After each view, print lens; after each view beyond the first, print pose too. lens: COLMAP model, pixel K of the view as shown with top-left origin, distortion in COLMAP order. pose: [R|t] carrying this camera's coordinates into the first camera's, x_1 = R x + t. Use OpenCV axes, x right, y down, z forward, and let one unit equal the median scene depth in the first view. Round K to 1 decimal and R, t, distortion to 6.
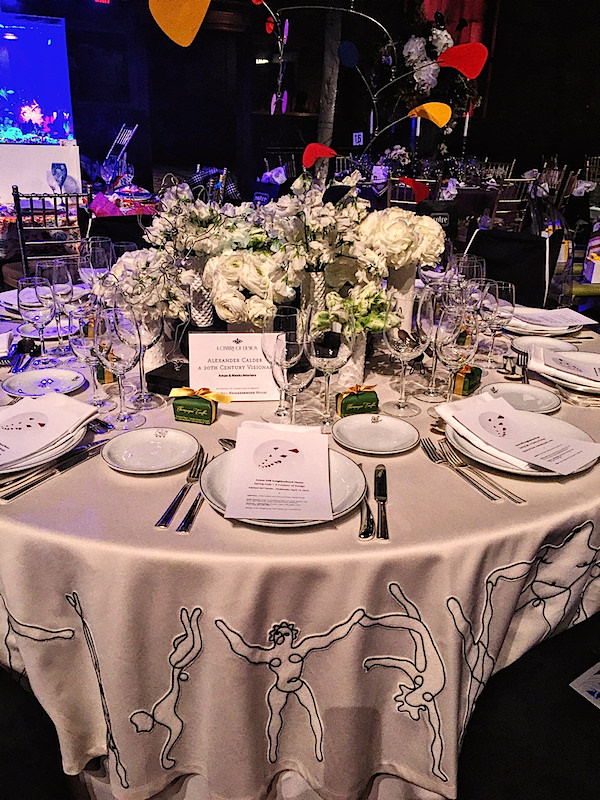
lens RADIAL K [[680.9, 0, 299.0], [0, 680.9, 401.2], [0, 0, 1]] dist [0.069534, -0.051017]
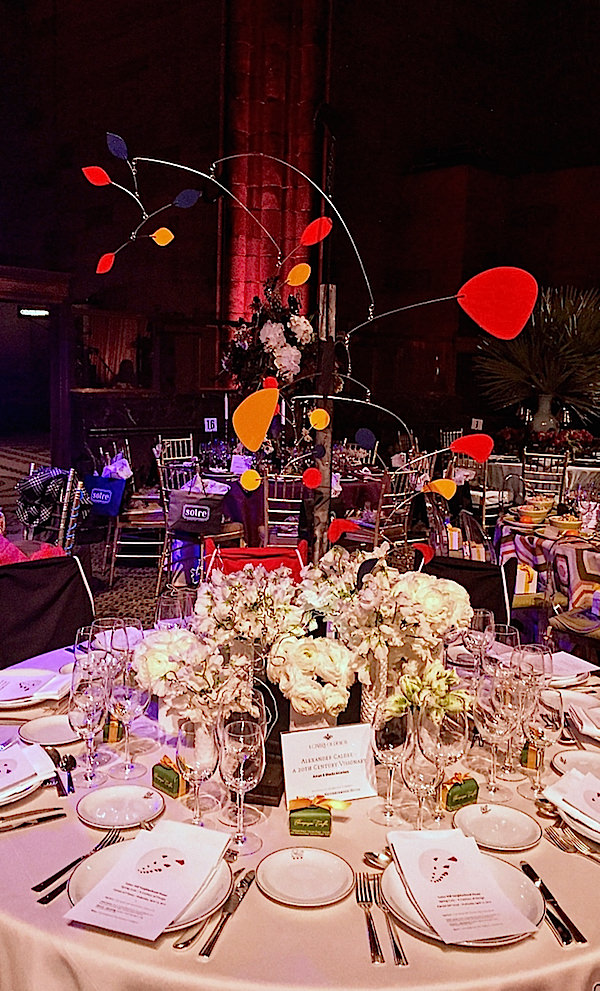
lens RADIAL K [[899.0, 0, 300.0], [0, 899.0, 494.3], [0, 0, 1]] dist [0.045272, -0.048306]
pose [[0.967325, -0.027951, 0.251994, -0.372958], [0.088813, 0.968287, -0.233520, -0.106999], [-0.237476, 0.248270, 0.939131, -0.231466]]
